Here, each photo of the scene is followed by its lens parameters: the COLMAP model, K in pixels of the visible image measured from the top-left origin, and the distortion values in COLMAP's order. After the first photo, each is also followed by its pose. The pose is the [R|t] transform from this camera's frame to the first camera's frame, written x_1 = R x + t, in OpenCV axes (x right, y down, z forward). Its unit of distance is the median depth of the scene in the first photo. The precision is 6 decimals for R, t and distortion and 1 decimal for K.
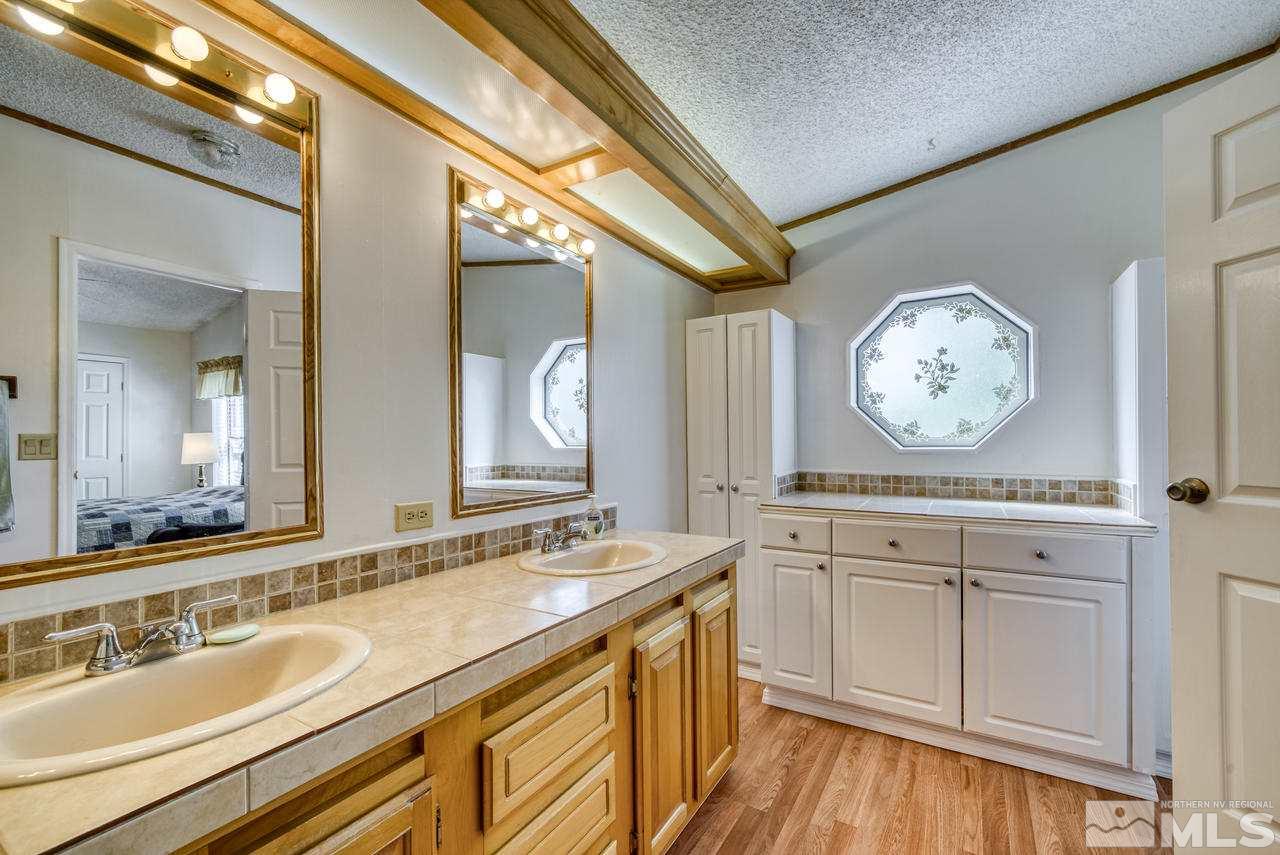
lens RADIAL K [[554.2, 0, 642.8], [0, 554.2, 438.6], [0, 0, 1]] dist [0.003168, 0.000517]
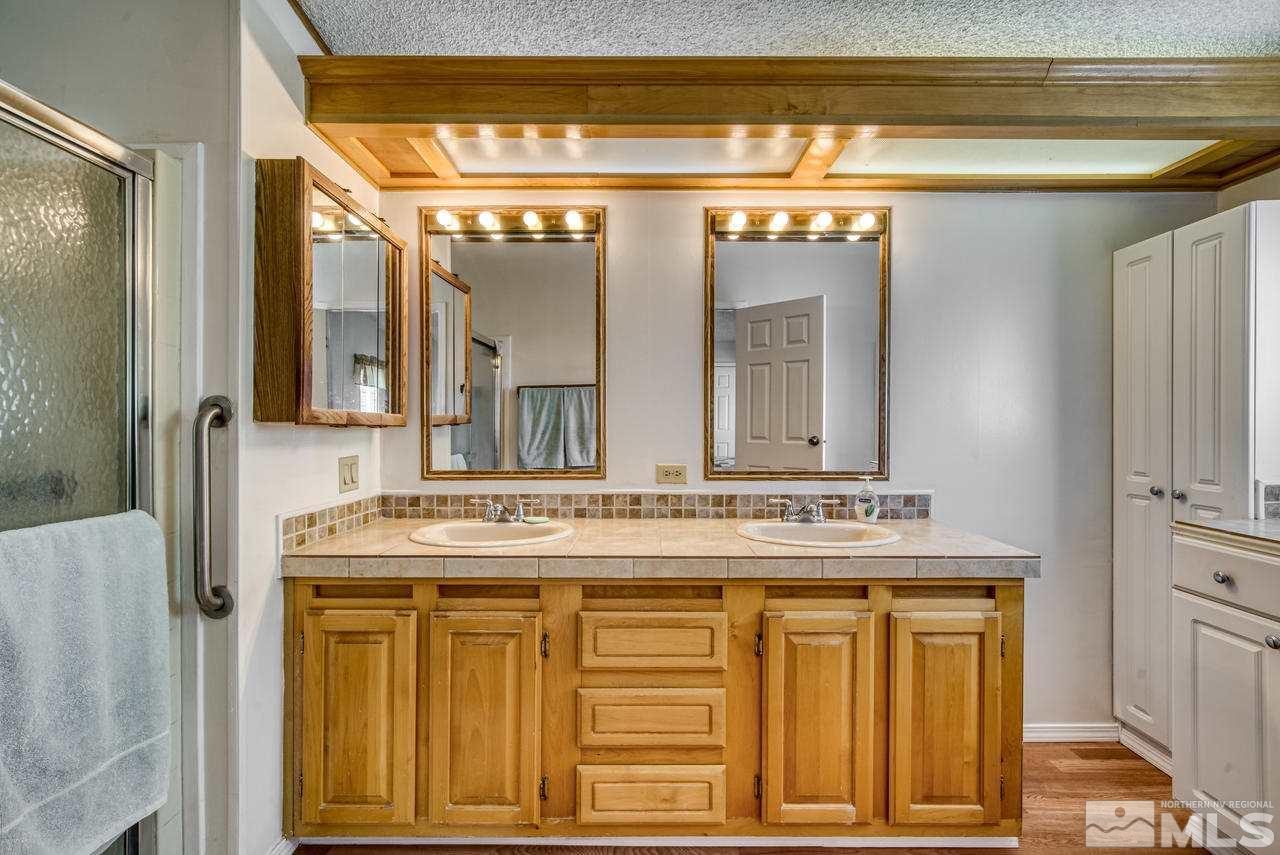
lens RADIAL K [[554.2, 0, 643.1], [0, 554.2, 421.4], [0, 0, 1]] dist [0.003168, 0.000517]
pose [[0.509399, 0.004559, -0.860518, 0.689749], [-0.001328, 0.999989, 0.004511, 0.001878], [0.860529, -0.001155, 0.509400, 0.213722]]
